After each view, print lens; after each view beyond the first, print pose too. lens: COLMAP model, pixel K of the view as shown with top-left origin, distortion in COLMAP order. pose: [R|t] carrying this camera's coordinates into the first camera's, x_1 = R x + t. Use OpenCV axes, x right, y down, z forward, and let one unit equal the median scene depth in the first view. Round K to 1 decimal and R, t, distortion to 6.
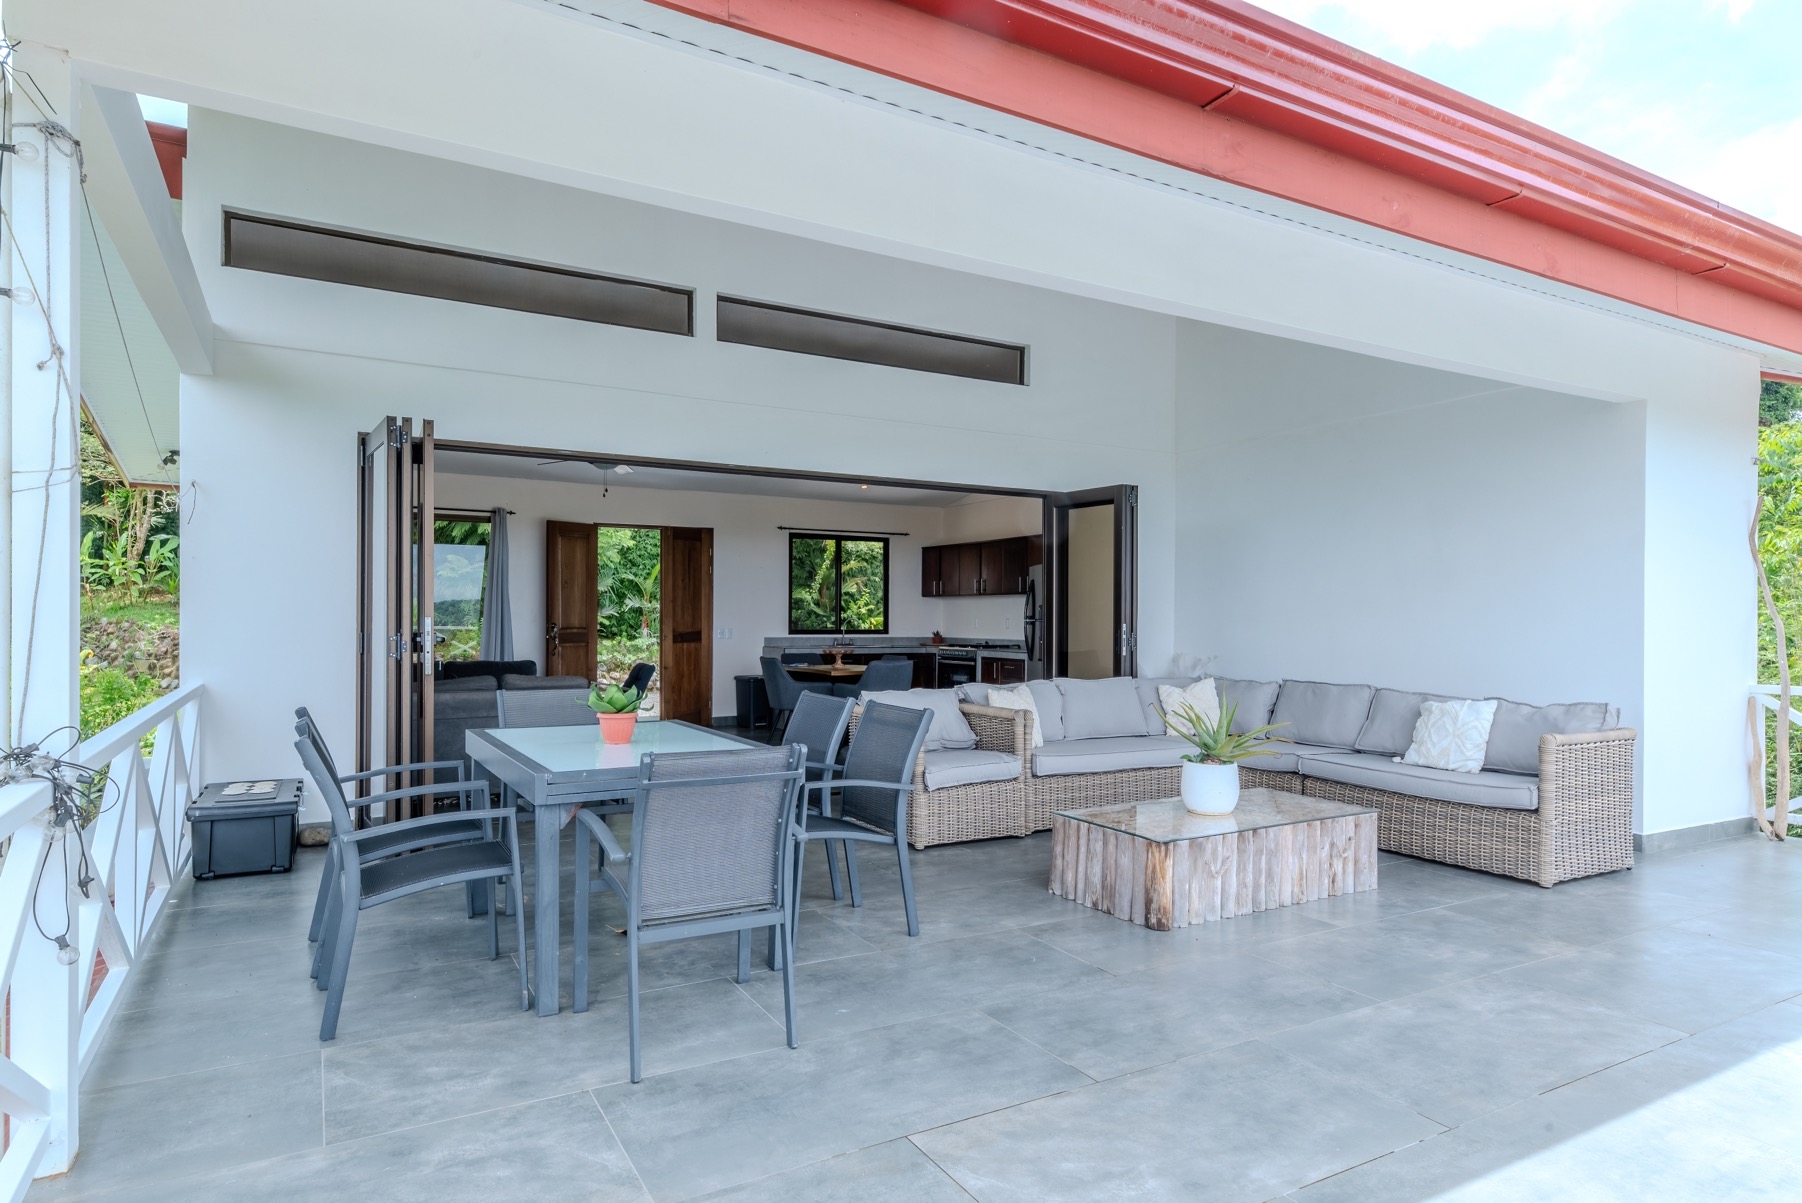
lens RADIAL K [[1048.7, 0, 901.0], [0, 1048.7, 601.5], [0, 0, 1]] dist [0.017222, 0.000610]
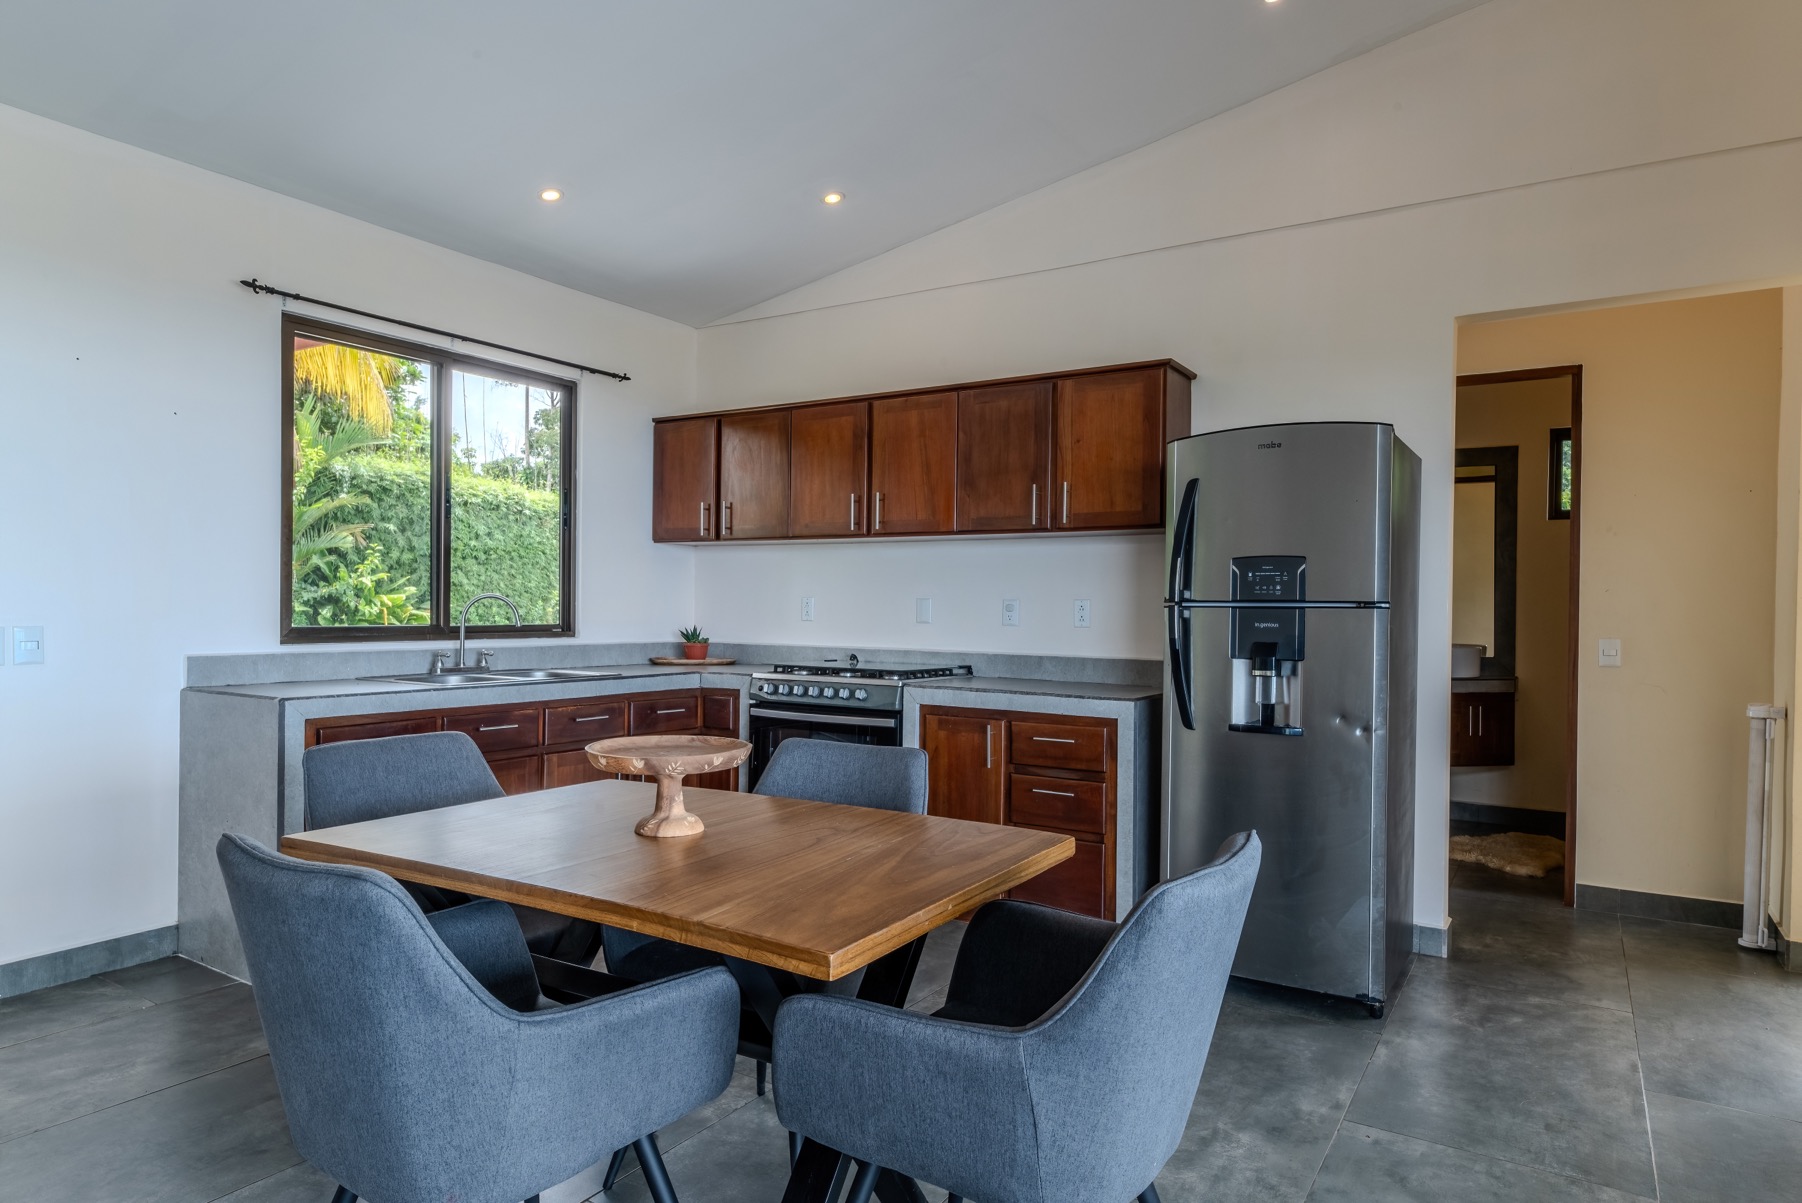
lens RADIAL K [[1073.8, 0, 901.0], [0, 1073.8, 601.5], [0, 0, 1]] dist [-0.000535, -0.000022]
pose [[0.883458, 0.005909, 0.468473, -0.087441], [-0.014323, 0.999794, 0.014401, 0.010992], [-0.468291, -0.019433, 0.883360, 0.597316]]
